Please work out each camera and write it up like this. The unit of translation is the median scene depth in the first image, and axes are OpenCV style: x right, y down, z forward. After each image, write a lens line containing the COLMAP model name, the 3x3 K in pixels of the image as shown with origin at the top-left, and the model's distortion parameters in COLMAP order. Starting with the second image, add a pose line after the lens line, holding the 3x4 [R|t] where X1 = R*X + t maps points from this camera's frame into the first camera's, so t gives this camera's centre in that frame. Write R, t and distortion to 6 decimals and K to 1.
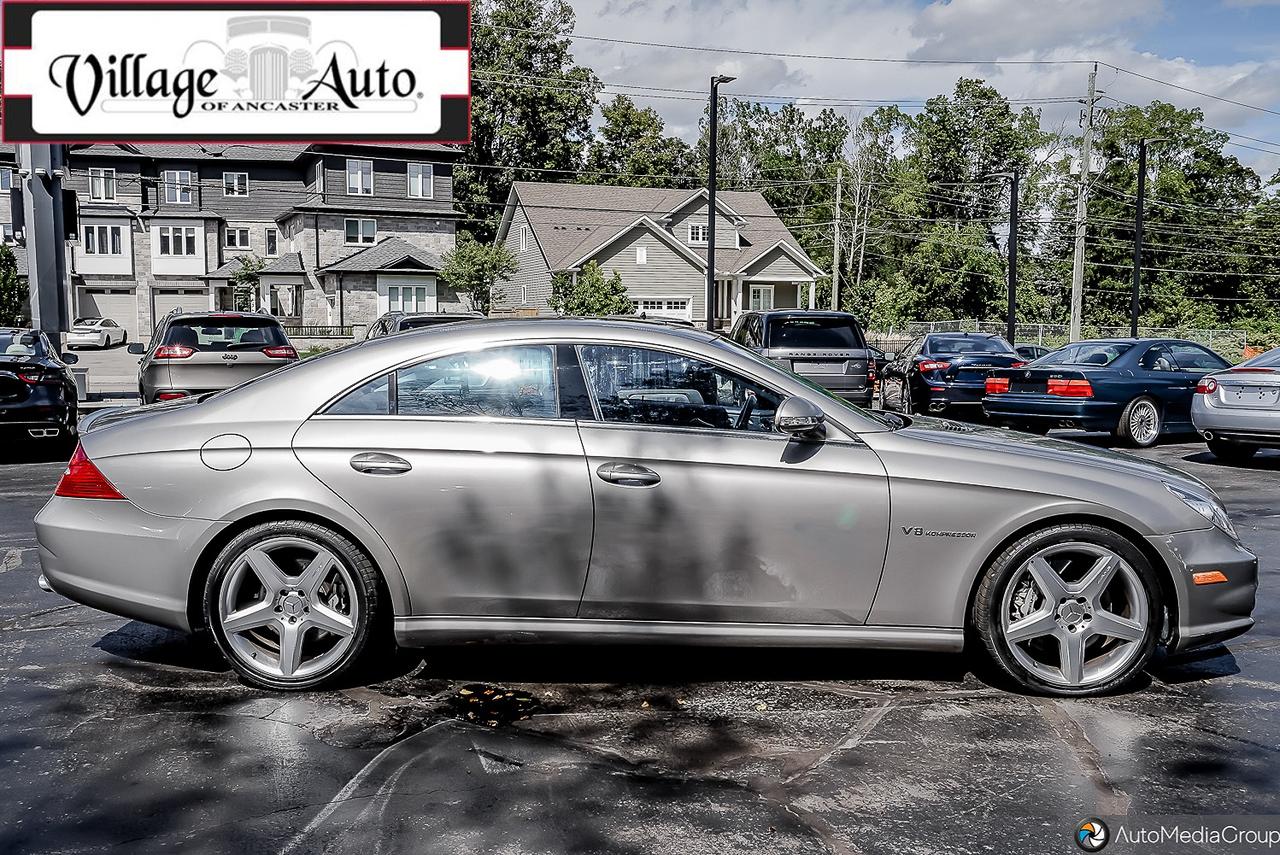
lens RADIAL K [[1108.8, 0, 640.0], [0, 1108.8, 427.5], [0, 0, 1]] dist [-0.003630, -0.001428]
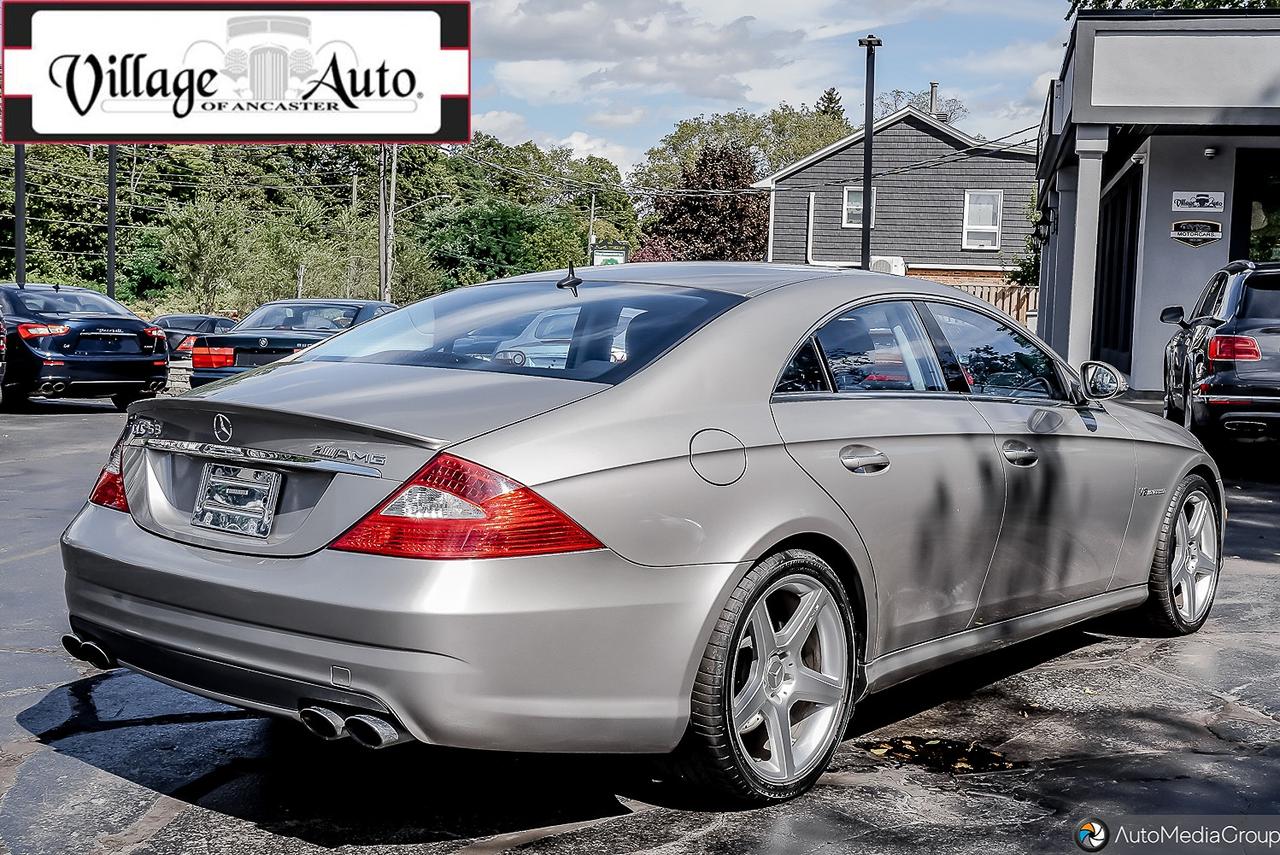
lens RADIAL K [[1466.5, 0, 640.0], [0, 1466.5, 427.5], [0, 0, 1]] dist [0.022865, 0.022380]
pose [[0.636487, -0.045965, 0.769917, -1.041989], [0.039613, 0.998853, 0.026885, -0.018708], [-0.770269, 0.013387, 0.637578, 0.481000]]
